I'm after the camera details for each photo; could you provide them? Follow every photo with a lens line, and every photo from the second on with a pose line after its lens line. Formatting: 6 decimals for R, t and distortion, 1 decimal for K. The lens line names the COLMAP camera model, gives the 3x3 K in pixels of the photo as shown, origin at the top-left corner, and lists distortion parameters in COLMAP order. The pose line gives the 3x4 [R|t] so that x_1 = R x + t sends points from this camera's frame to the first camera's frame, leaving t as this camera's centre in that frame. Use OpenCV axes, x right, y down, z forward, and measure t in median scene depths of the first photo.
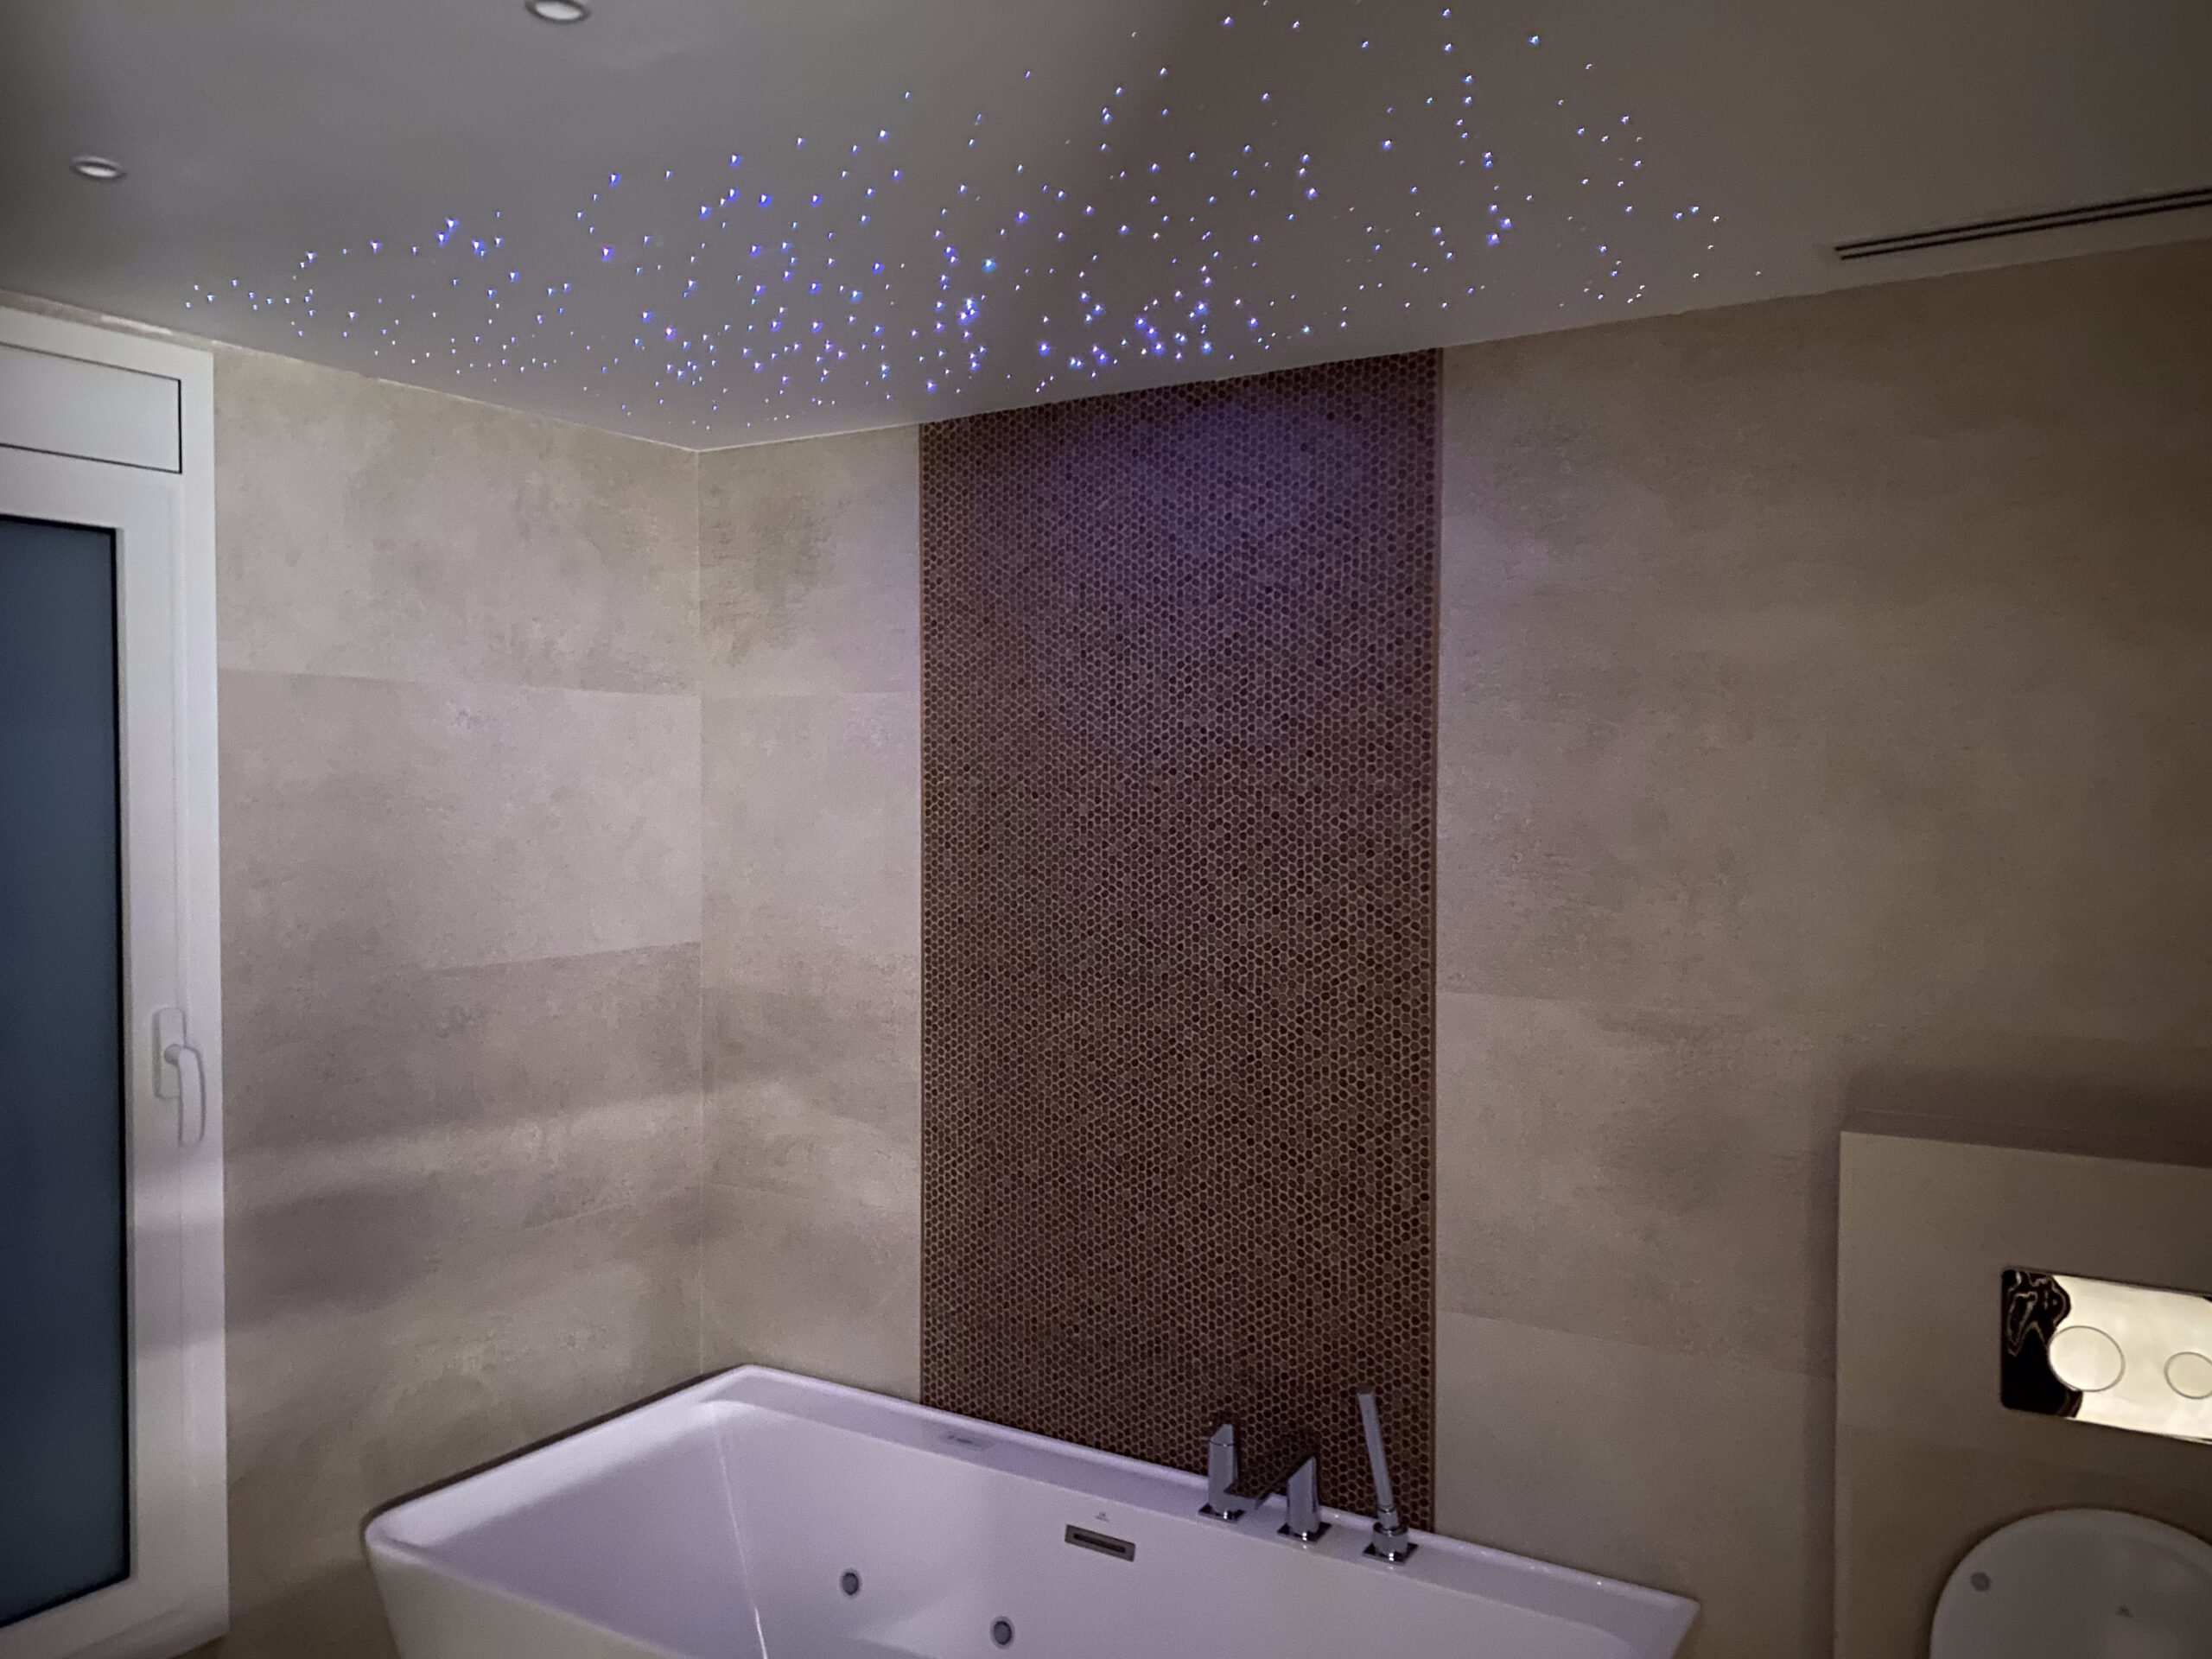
lens RADIAL K [[1674.7, 0, 1095.3], [0, 1674.7, 841.0], [0, 0, 1]] dist [0.084114, -0.132986]
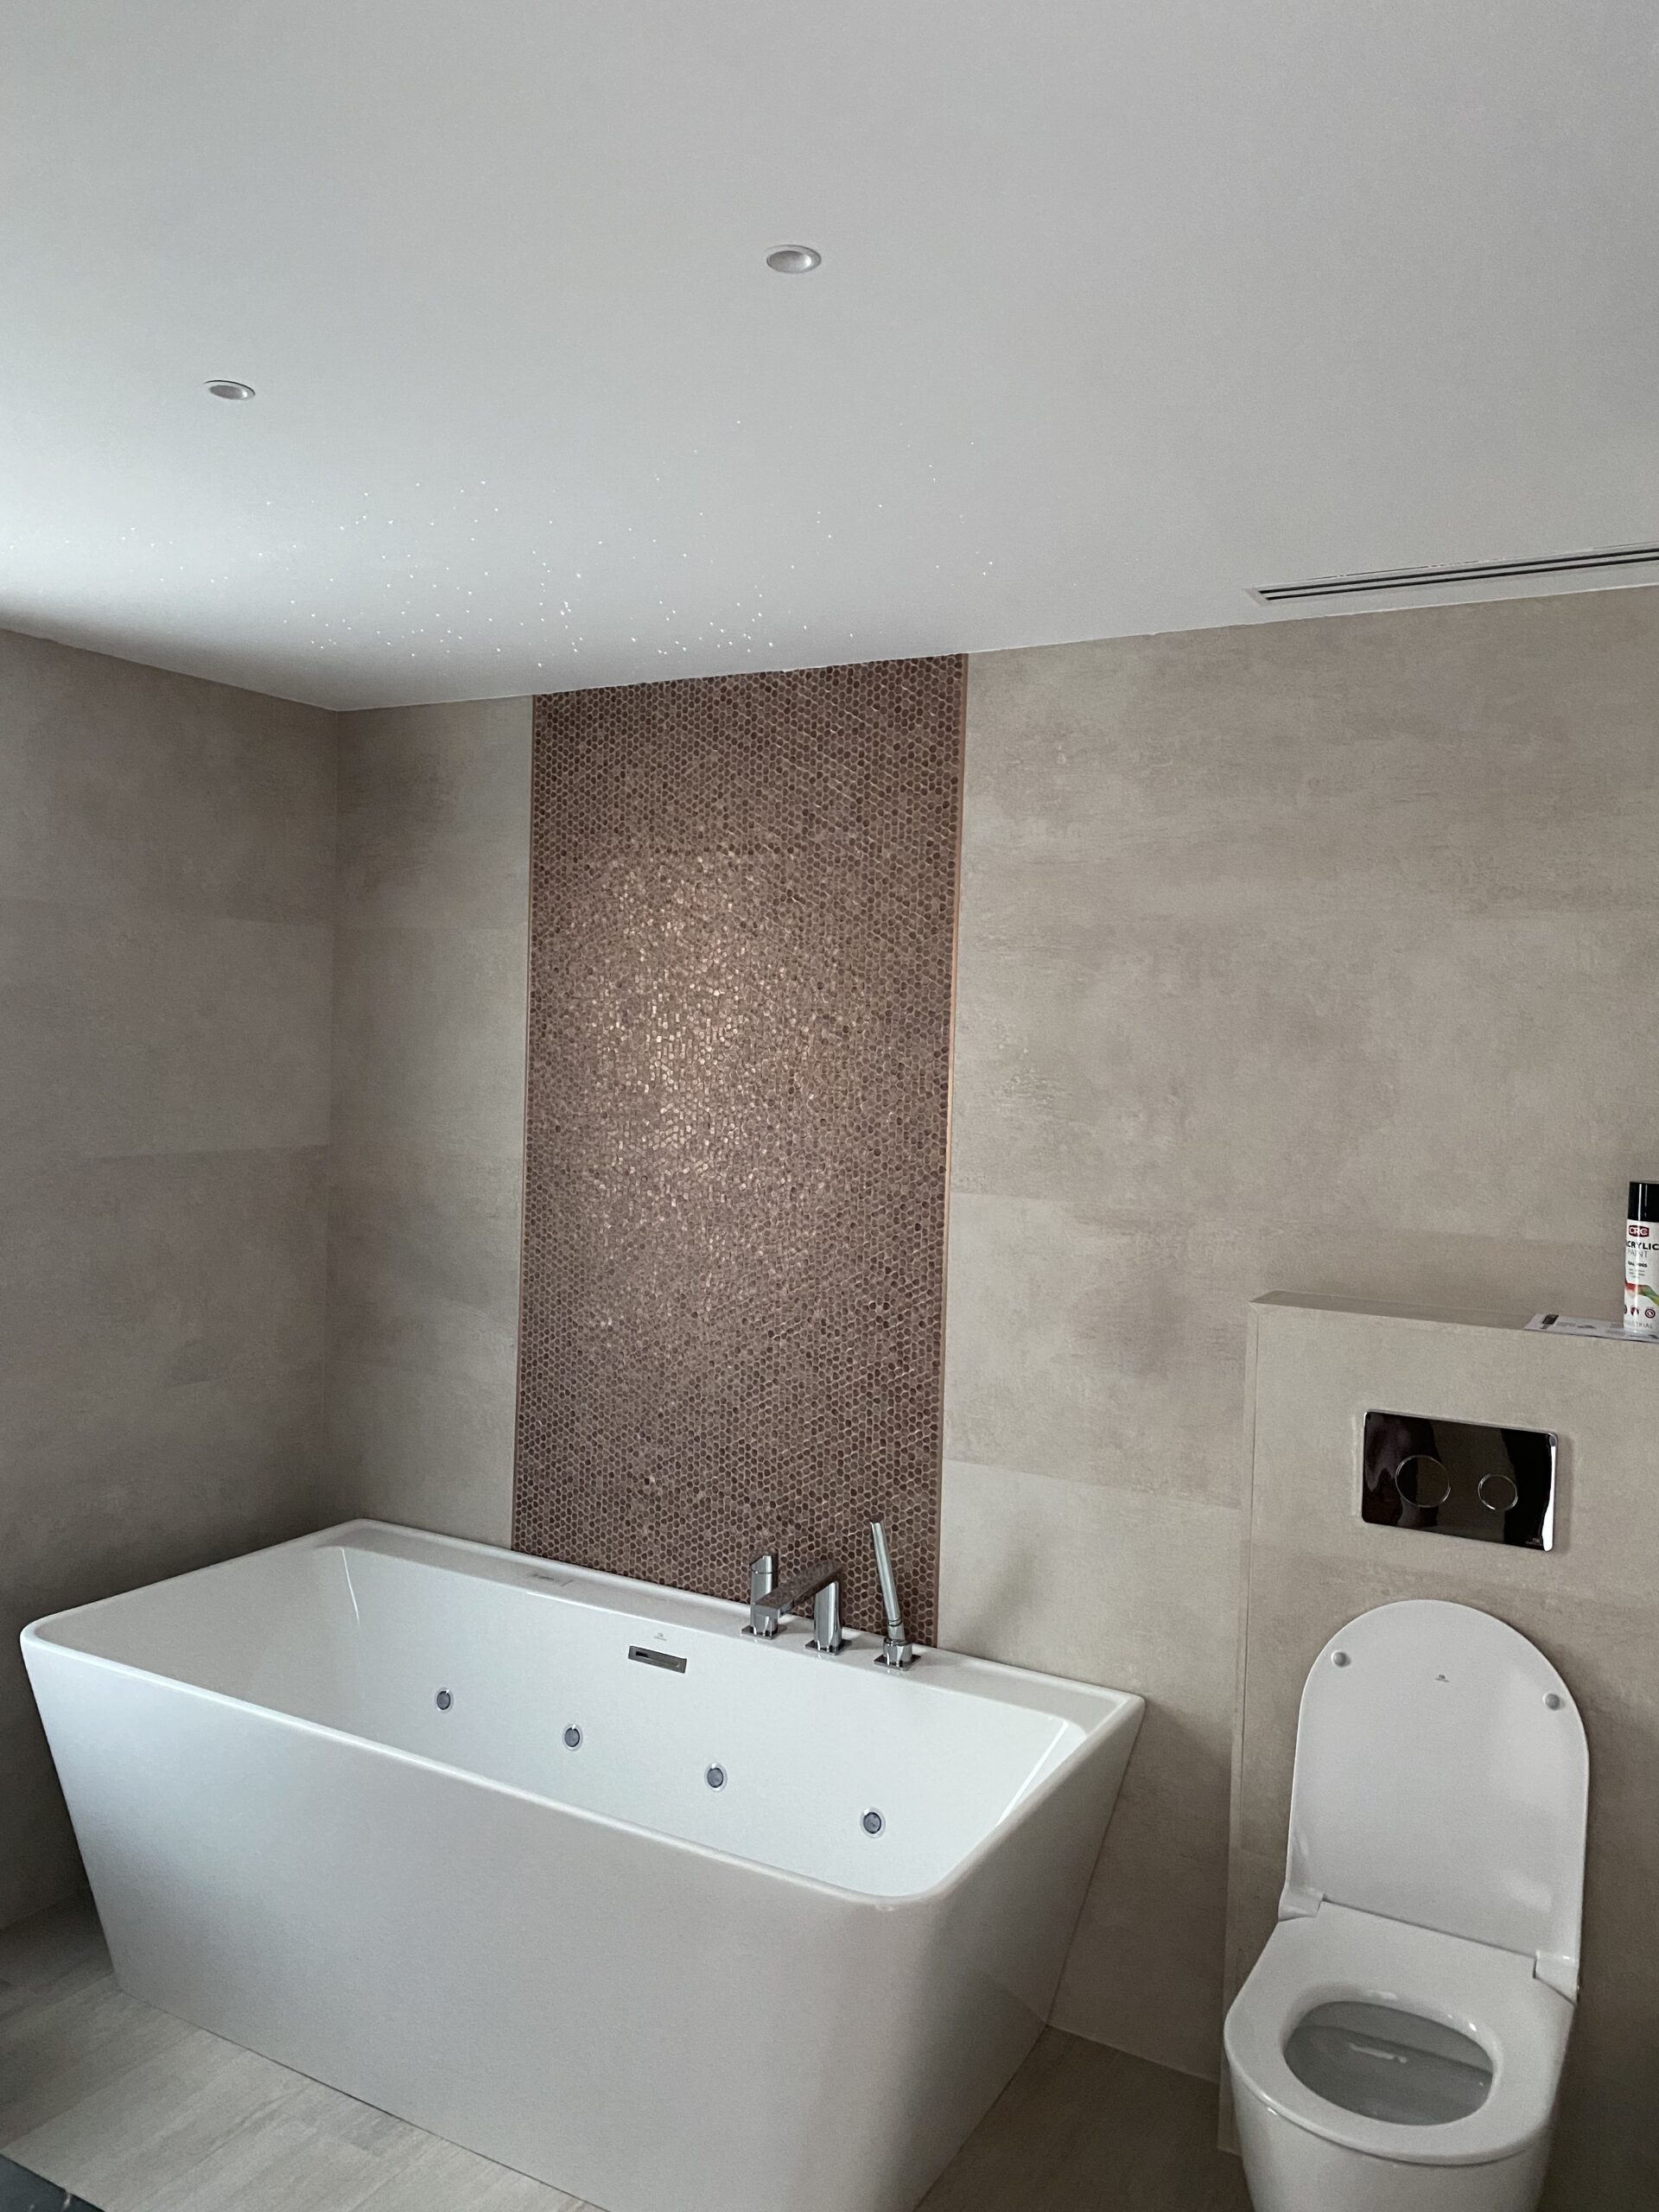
lens RADIAL K [[1674.7, 0, 813.4], [0, 1674.7, 1086.1], [0, 0, 1]] dist [0.084114, -0.132986]
pose [[0.998746, 0.027235, 0.042004, 0.051098], [-0.027054, 0.999622, -0.004873, 0.021696], [-0.042120, 0.003731, 0.999106, -0.176808]]
